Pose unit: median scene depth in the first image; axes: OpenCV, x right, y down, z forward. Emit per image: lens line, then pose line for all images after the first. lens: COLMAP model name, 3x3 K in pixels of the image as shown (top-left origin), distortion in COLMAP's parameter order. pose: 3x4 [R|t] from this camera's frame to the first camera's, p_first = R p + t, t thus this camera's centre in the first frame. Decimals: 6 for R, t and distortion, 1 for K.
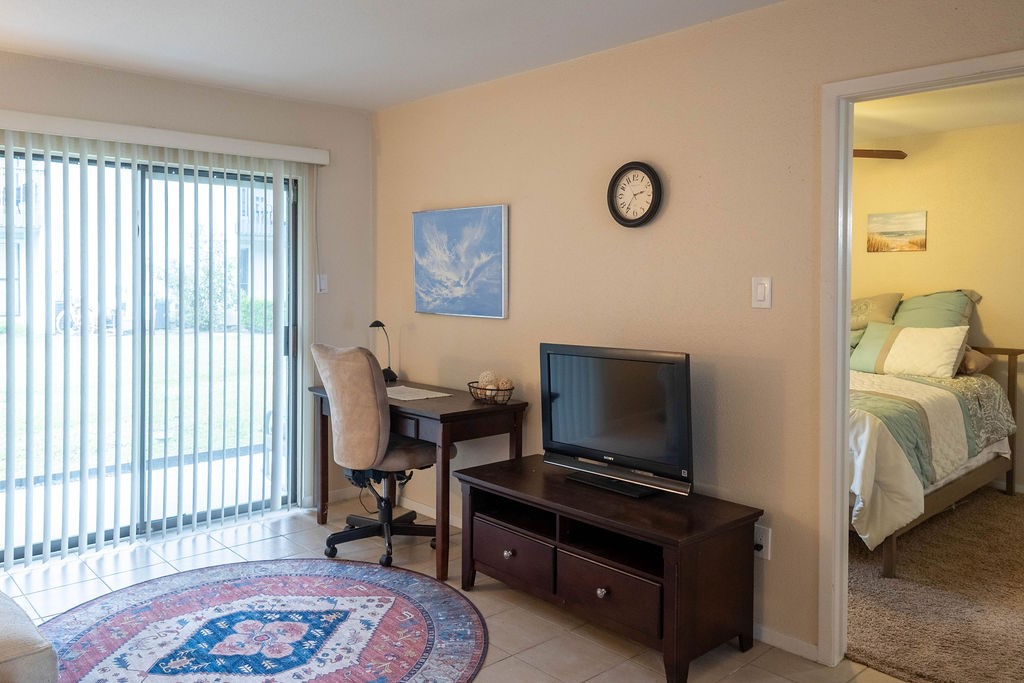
lens RADIAL K [[792.5, 0, 502.8], [0, 792.5, 289.8], [0, 0, 1]] dist [0.012057, -0.008270]
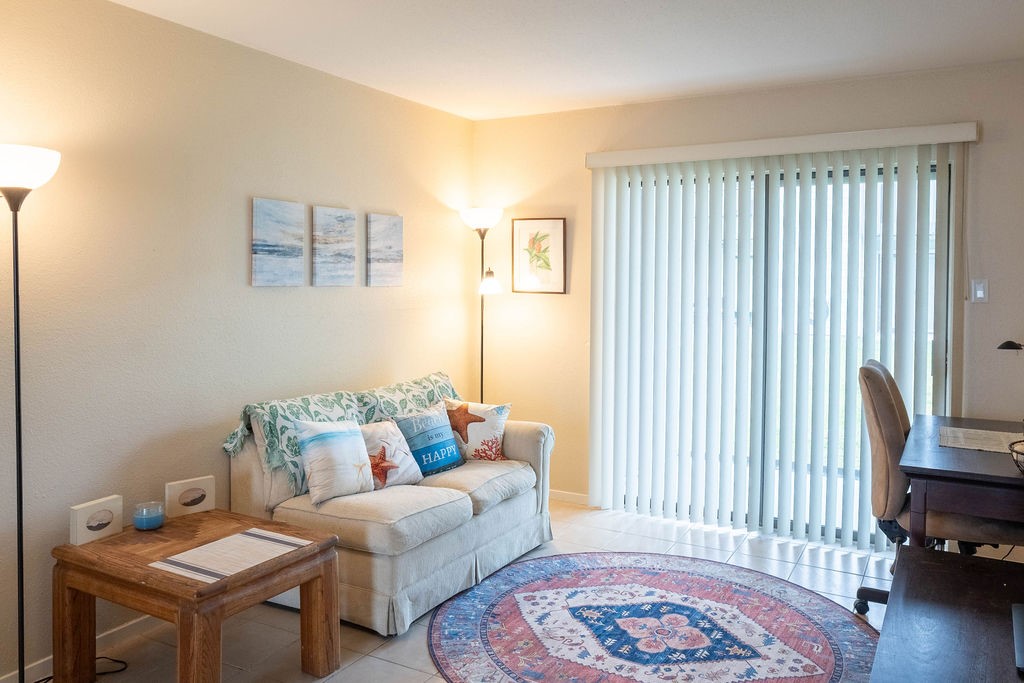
lens RADIAL K [[792.5, 0, 500.2], [0, 792.5, 289.7], [0, 0, 1]] dist [0.012057, -0.008270]
pose [[0.305660, 0.010248, -0.952086, 0.553754], [-0.019553, 0.999799, 0.004484, -0.003773], [0.951940, 0.017245, 0.305799, 0.438302]]
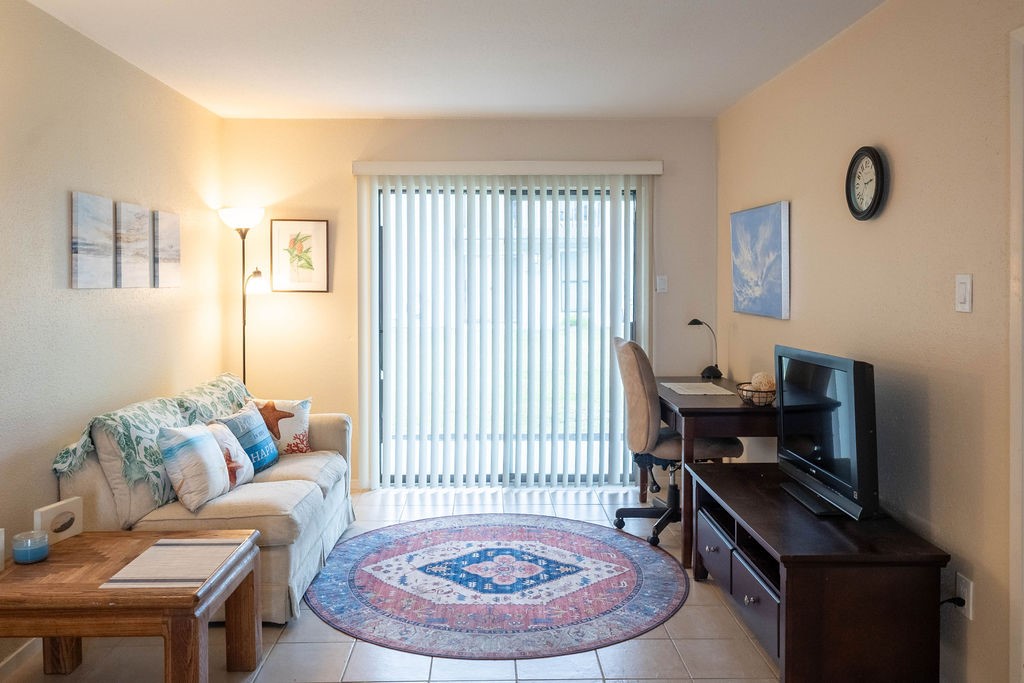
lens RADIAL K [[792.5, 0, 503.1], [0, 792.5, 288.1], [0, 0, 1]] dist [0.012057, -0.008270]
pose [[0.752958, 0.001561, -0.658067, 0.467931], [-0.004112, 0.999989, -0.002333, 0.002091], [0.658056, 0.004462, 0.752956, 0.058455]]
